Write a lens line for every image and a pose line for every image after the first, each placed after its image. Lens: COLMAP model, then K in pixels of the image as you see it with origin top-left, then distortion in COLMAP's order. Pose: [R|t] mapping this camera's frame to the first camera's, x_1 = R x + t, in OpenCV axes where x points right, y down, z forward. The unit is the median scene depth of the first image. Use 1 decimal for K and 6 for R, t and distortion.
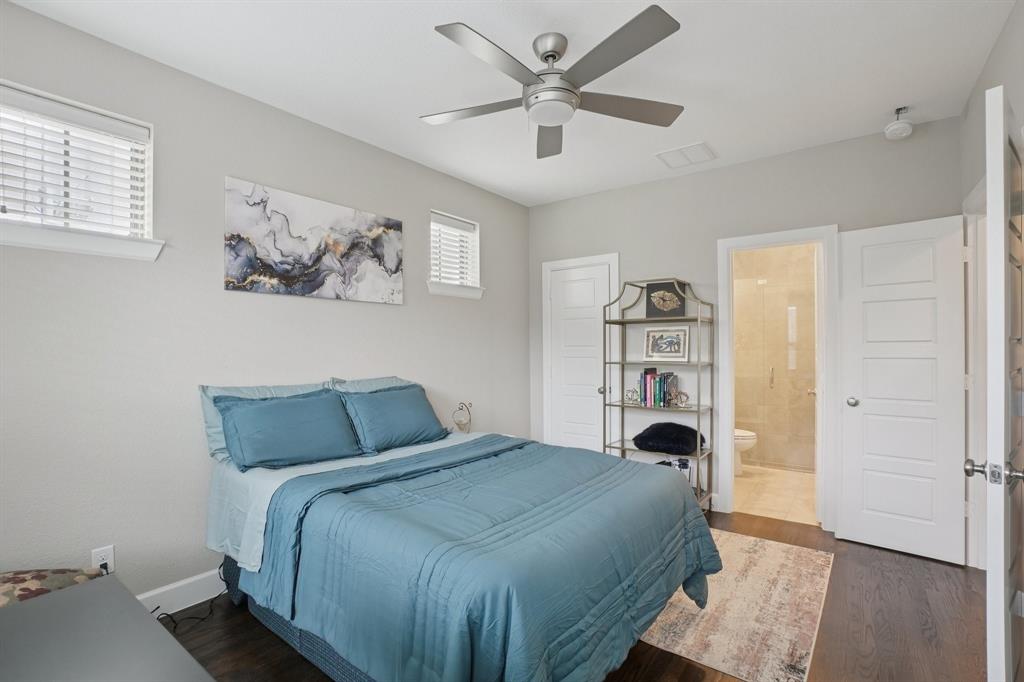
lens RADIAL K [[478.9, 0, 509.1], [0, 478.9, 345.3], [0, 0, 1]] dist [-0.030743, 0.000575]
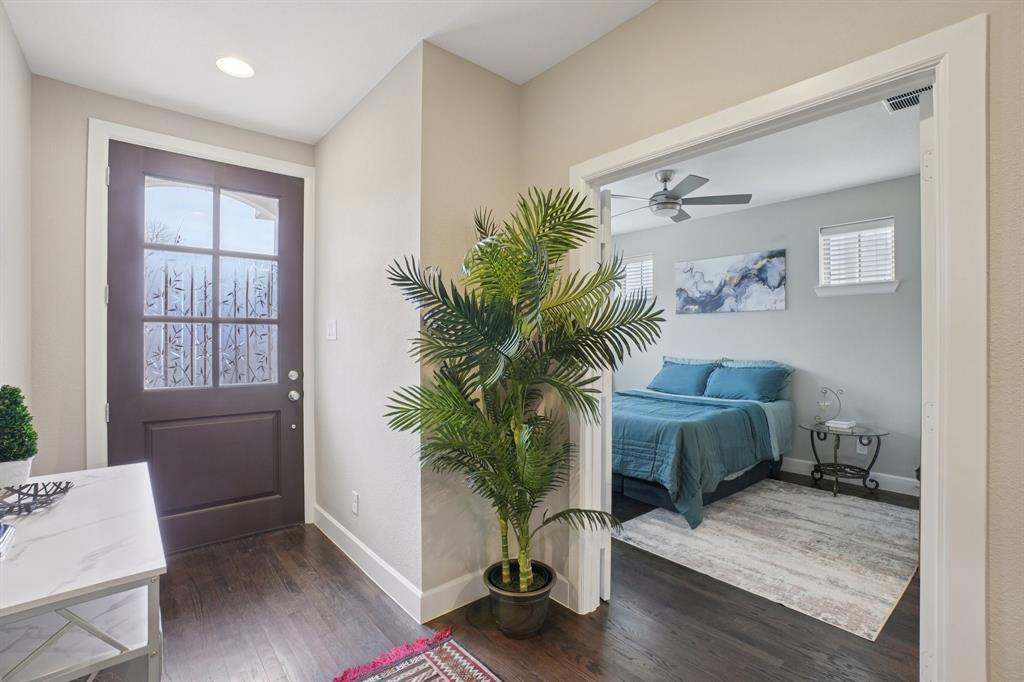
lens RADIAL K [[478.9, 0, 511.4], [0, 478.9, 335.9], [0, 0, 1]] dist [-0.030743, 0.000575]
pose [[-0.223562, 0.006550, -0.974668, 1.446254], [0.011018, 0.999931, 0.004192, -0.026181], [0.974627, -0.009802, -0.223619, 0.604851]]
